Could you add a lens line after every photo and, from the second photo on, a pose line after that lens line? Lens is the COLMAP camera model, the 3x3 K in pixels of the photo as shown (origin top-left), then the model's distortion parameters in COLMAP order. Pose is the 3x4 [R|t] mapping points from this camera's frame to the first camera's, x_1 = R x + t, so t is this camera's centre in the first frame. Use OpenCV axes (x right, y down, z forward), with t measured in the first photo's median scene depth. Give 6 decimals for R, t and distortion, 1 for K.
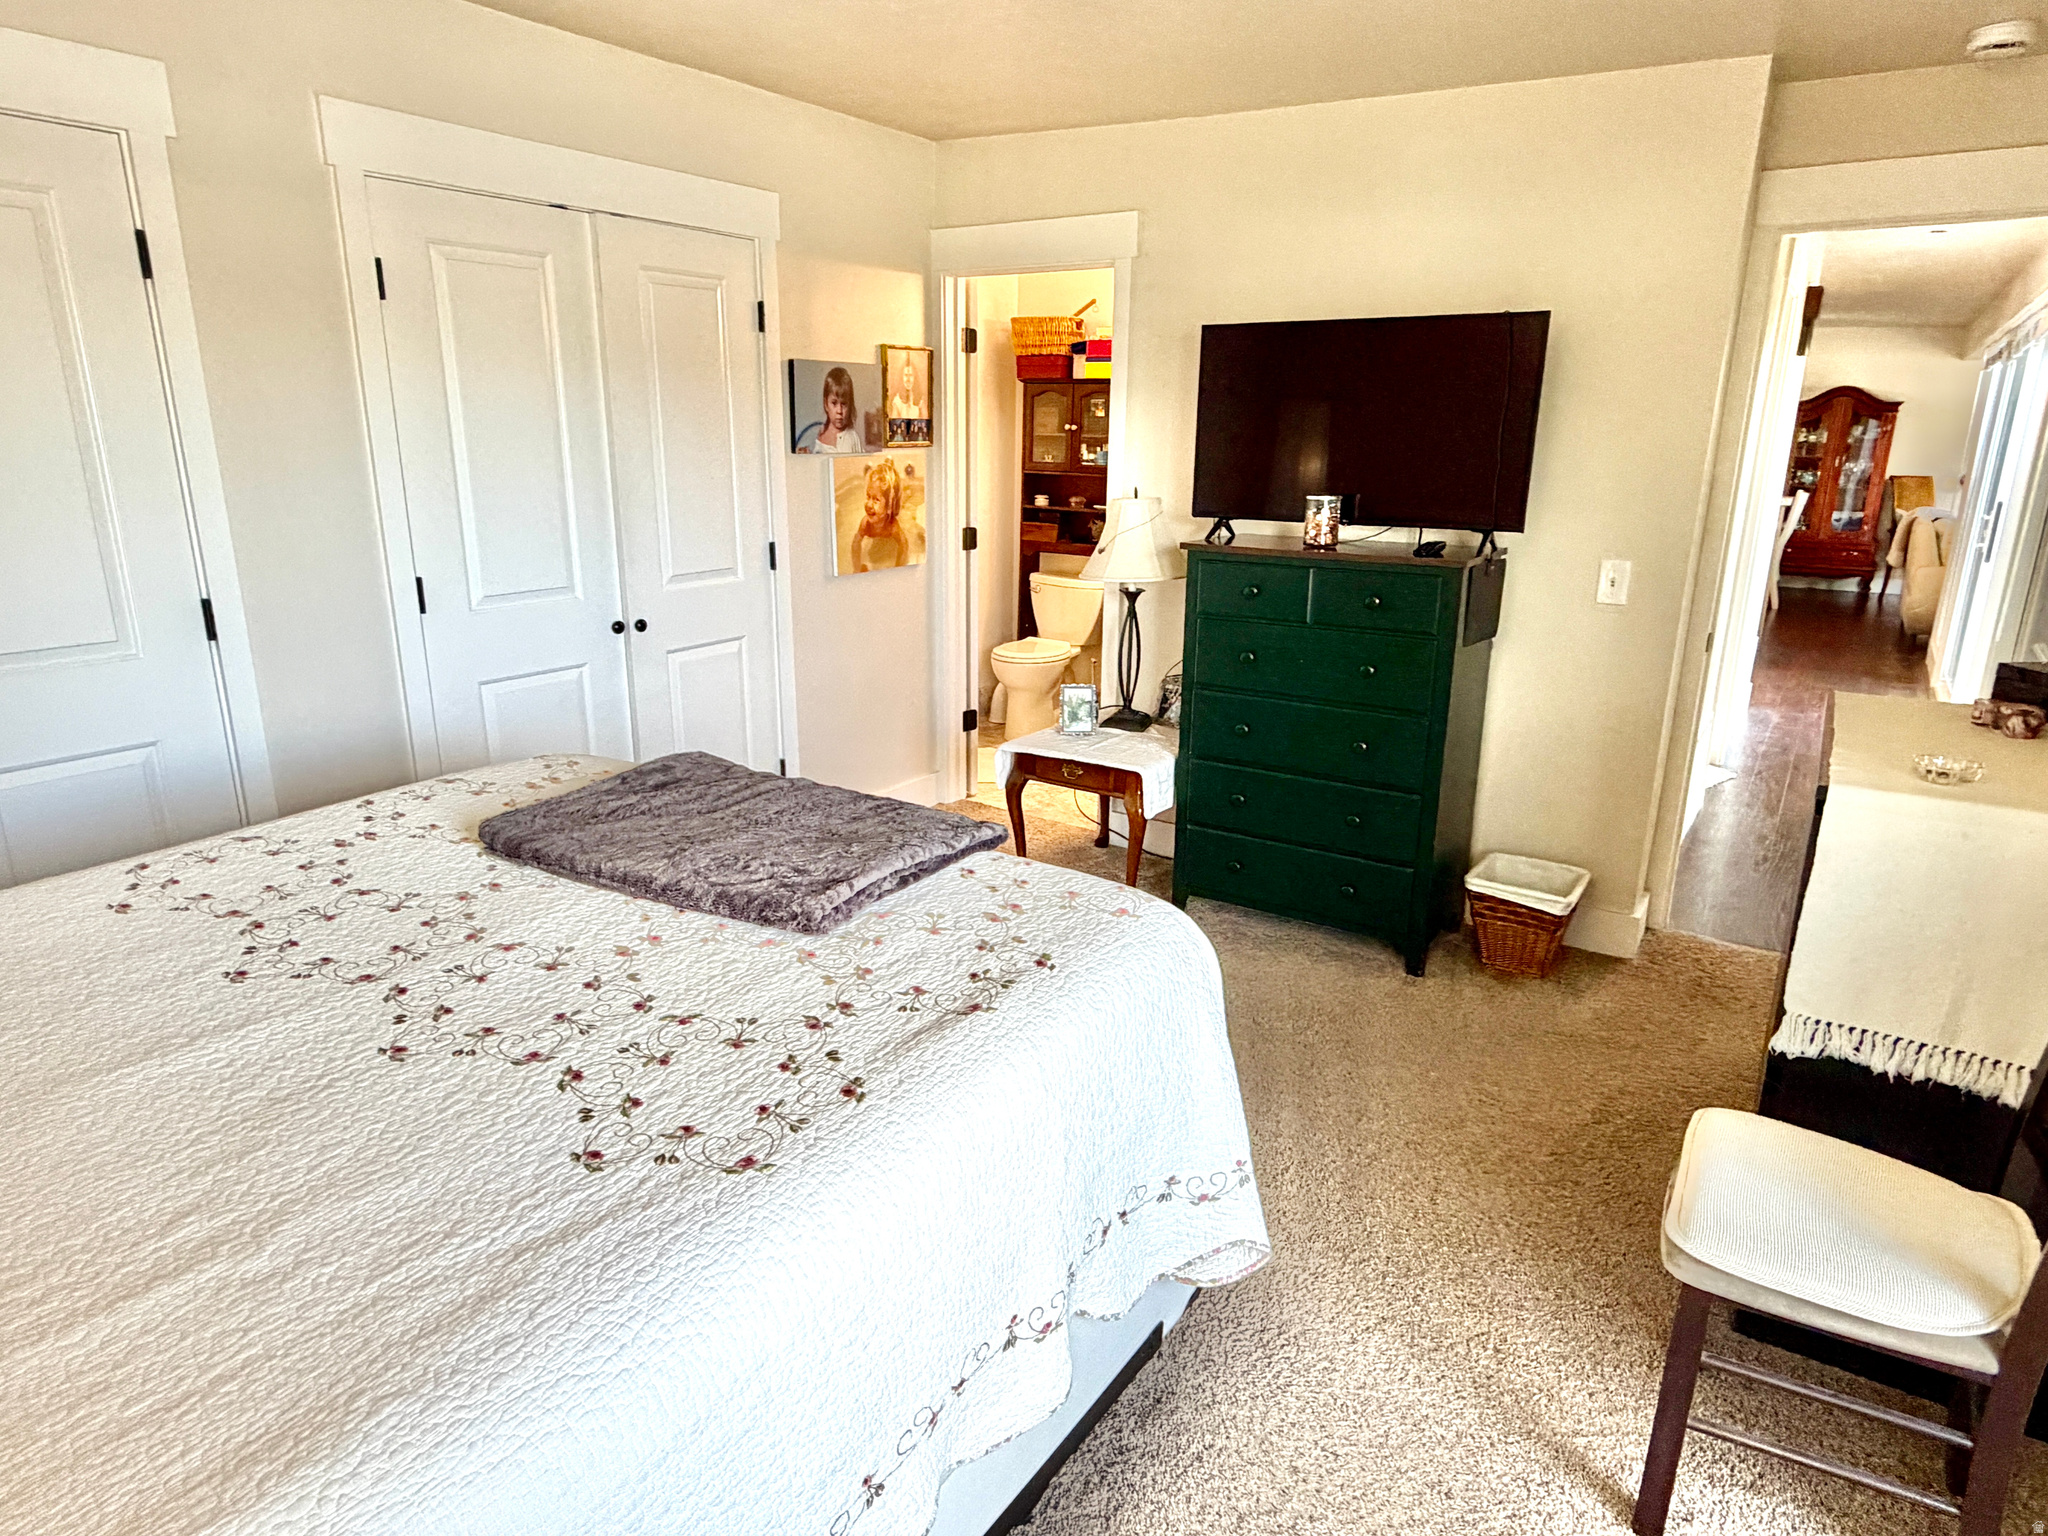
lens RADIAL K [[1187.9, 0, 1007.2], [0, 1187.9, 768.3], [0, 0, 1]] dist [0.002828, 0.002706]
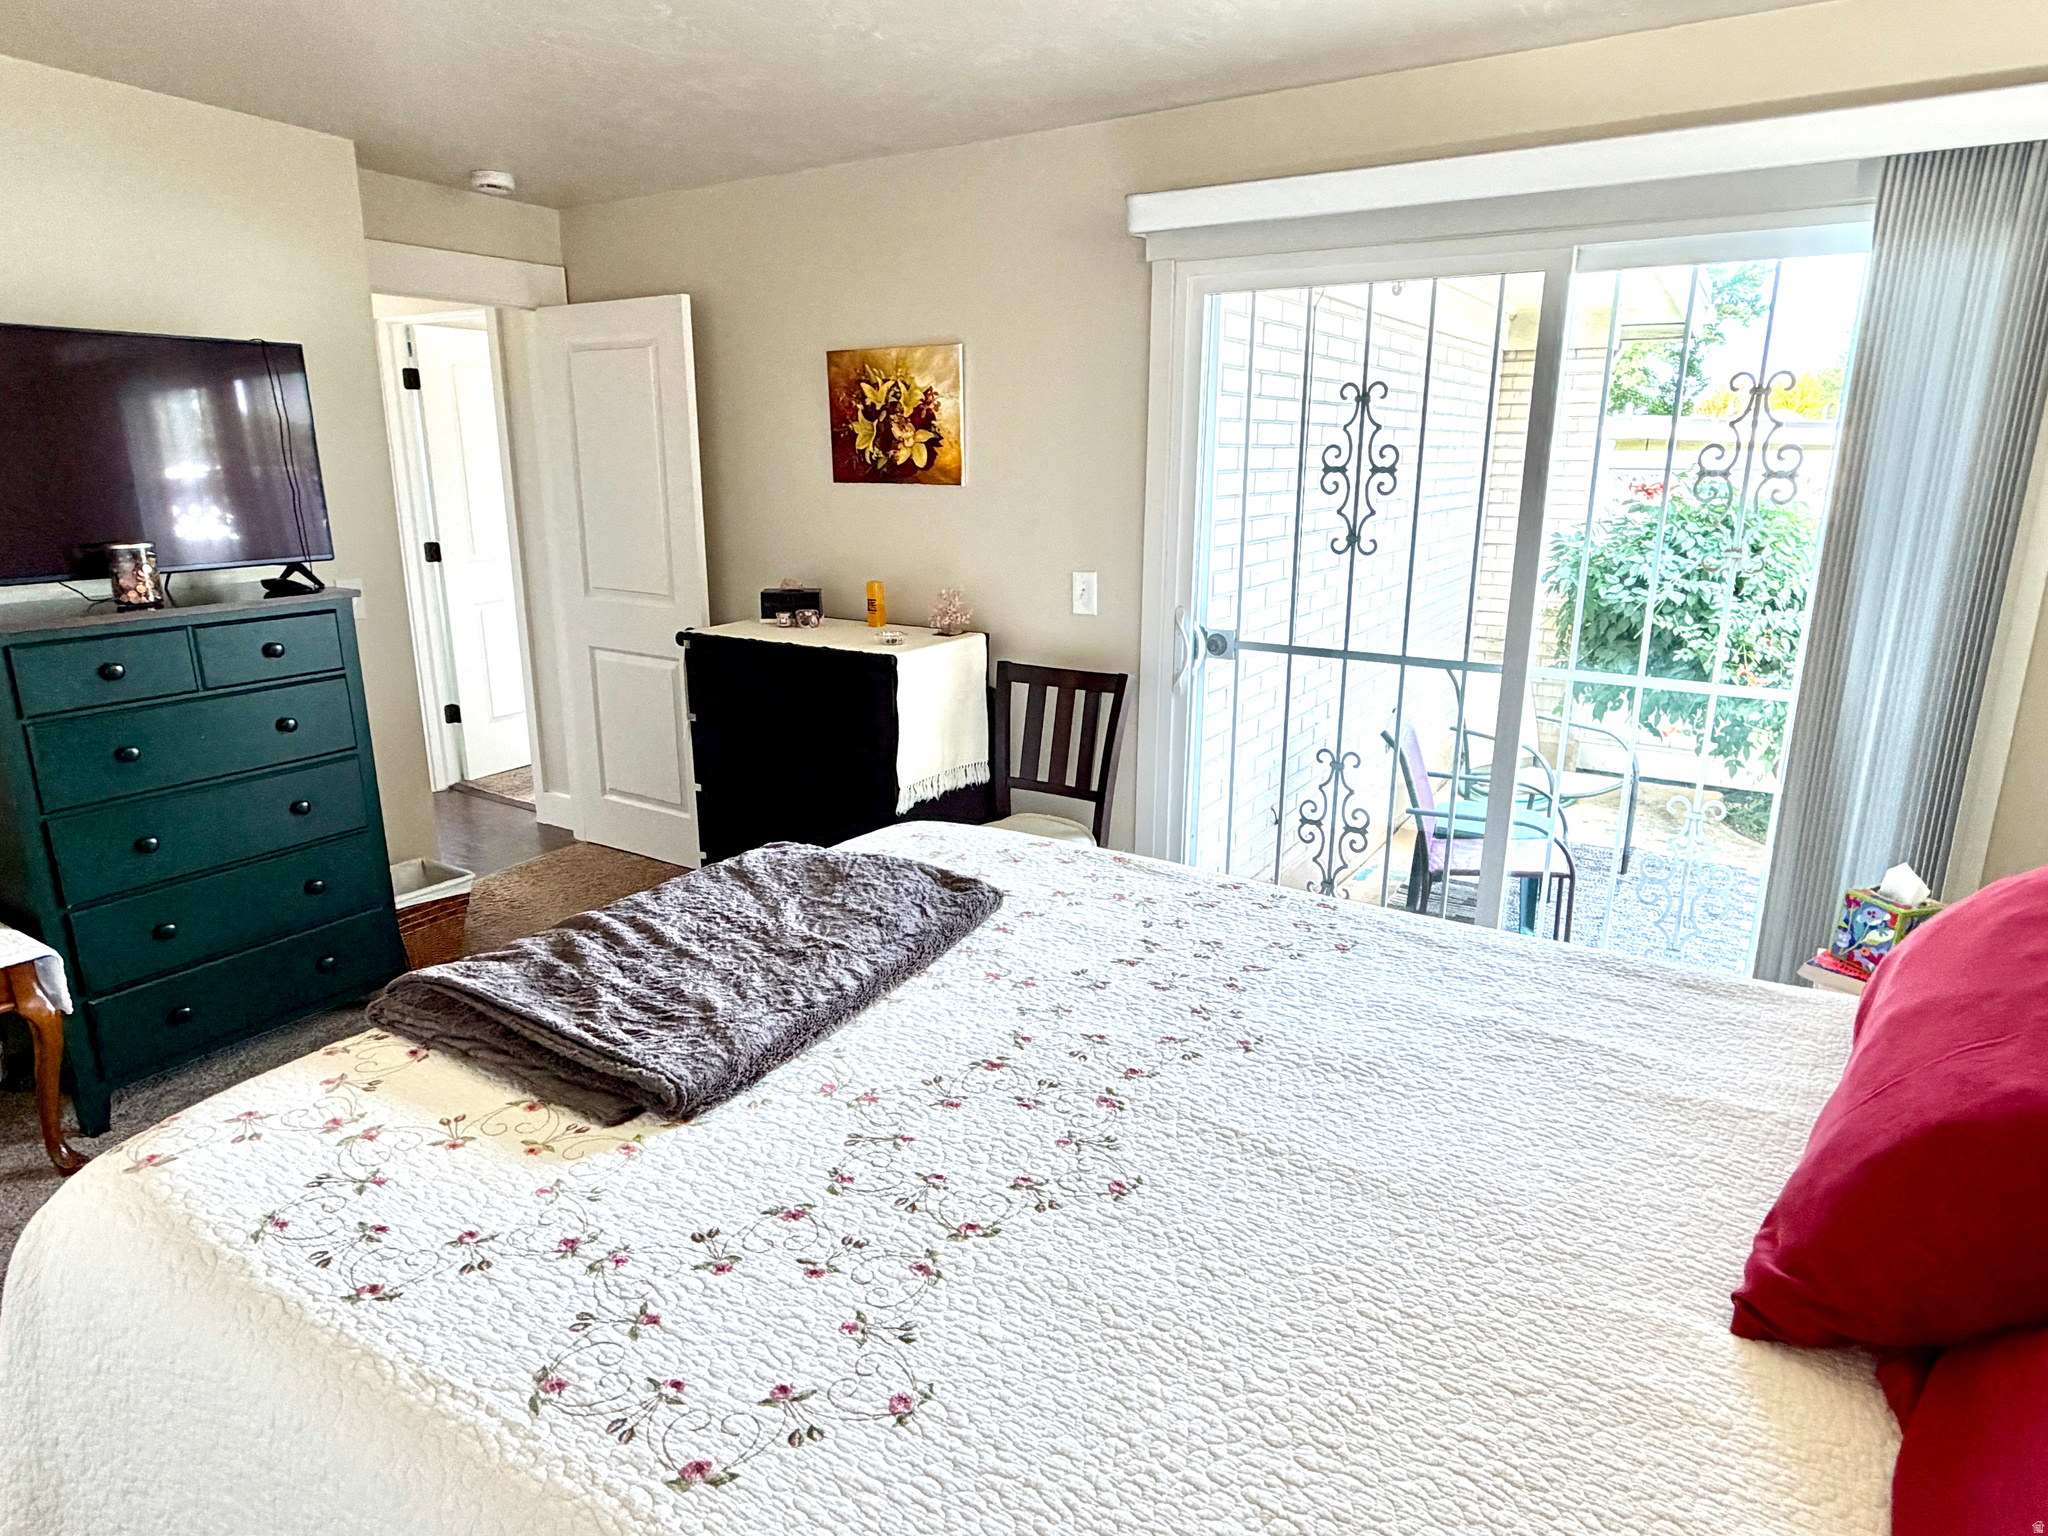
lens RADIAL K [[1187.9, 0, 1007.2], [0, 1187.9, 768.3], [0, 0, 1]] dist [0.002828, 0.002706]
pose [[-0.020898, -0.261452, 0.964990, -1.045475], [0.272555, 0.927153, 0.257103, -0.236053], [-0.961913, 0.268386, 0.051884, 0.758856]]
